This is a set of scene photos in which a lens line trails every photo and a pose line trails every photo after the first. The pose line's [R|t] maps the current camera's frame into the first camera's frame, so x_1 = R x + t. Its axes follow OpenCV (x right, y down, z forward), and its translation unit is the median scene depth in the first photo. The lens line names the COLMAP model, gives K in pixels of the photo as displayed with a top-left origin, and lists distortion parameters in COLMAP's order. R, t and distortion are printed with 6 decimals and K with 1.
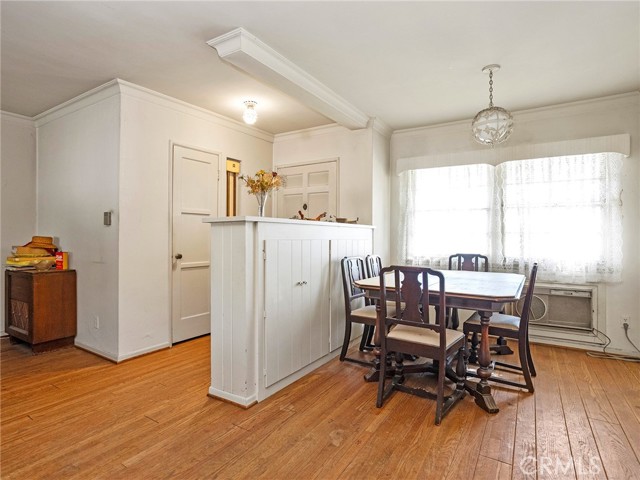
lens RADIAL K [[358.5, 0, 312.0], [0, 358.5, 232.8], [0, 0, 1]] dist [-0.038214, 0.020033]
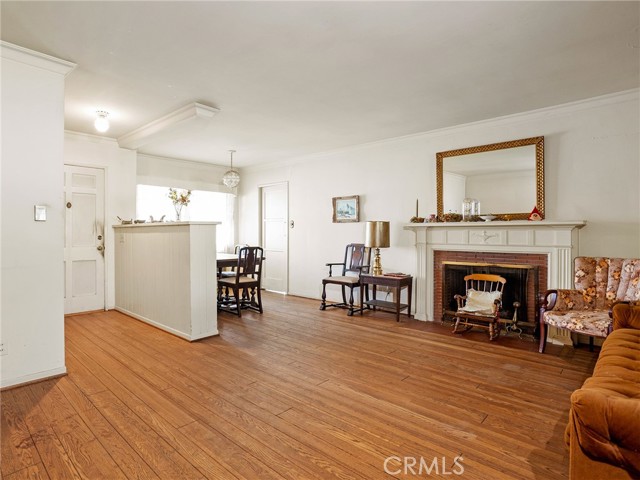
lens RADIAL K [[346.9, 0, 293.8], [0, 346.9, 231.5], [0, 0, 1]] dist [-0.040380, 0.020055]
pose [[0.176310, -0.000818, 0.984334, -1.156700], [-0.007808, 0.999967, 0.002229, -0.004844], [-0.984304, -0.008078, 0.176298, 0.240571]]
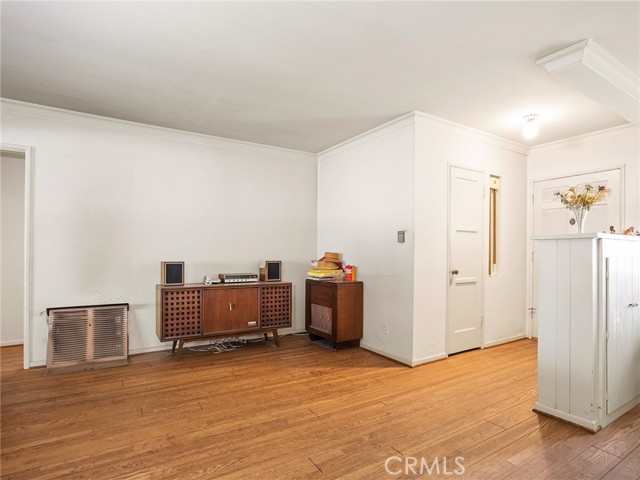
lens RADIAL K [[358.5, 0, 318.8], [0, 358.5, 248.1], [0, 0, 1]] dist [-0.038214, 0.020033]
pose [[0.909646, 0.000467, -0.415384, -0.310967], [-0.001861, 0.999994, -0.002952, -0.000682], [0.415380, 0.003458, 0.909642, -0.121605]]
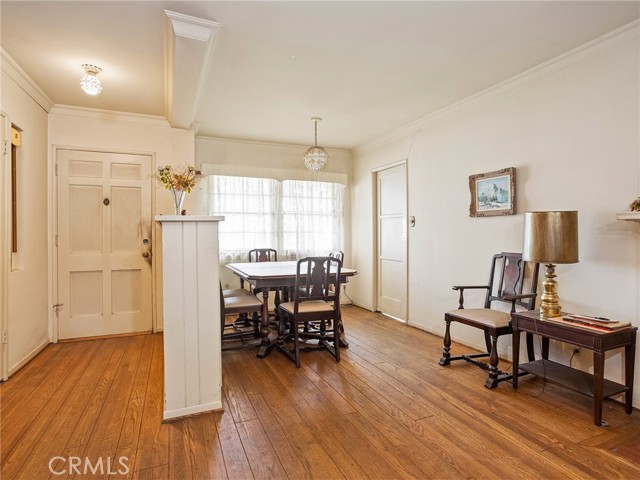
lens RADIAL K [[346.9, 0, 328.1], [0, 346.9, 233.8], [0, 0, 1]] dist [-0.040380, 0.020055]
pose [[0.538133, -0.005401, 0.842843, -0.552461], [-0.000997, 0.999975, 0.007044, -0.003487], [-0.842860, -0.004631, 0.538114, 0.158781]]
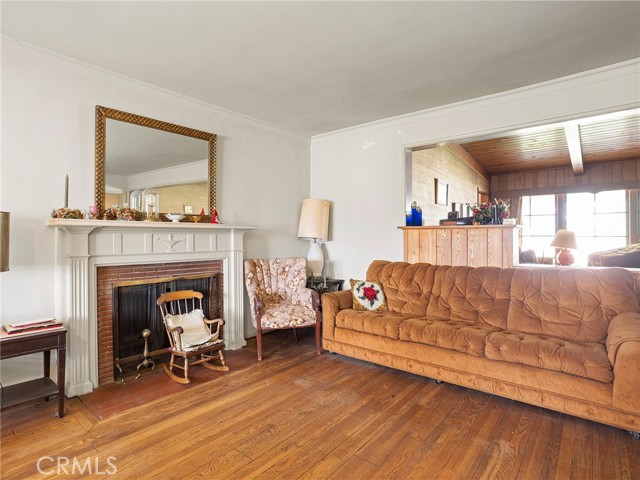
lens RADIAL K [[346.9, 0, 283.6], [0, 346.9, 235.7], [0, 0, 1]] dist [-0.040380, 0.020055]
pose [[-0.985689, -0.000593, 0.168574, -0.314741], [-0.002829, 0.999911, -0.013023, 0.003745], [-0.168551, -0.013314, -0.985603, 0.644563]]
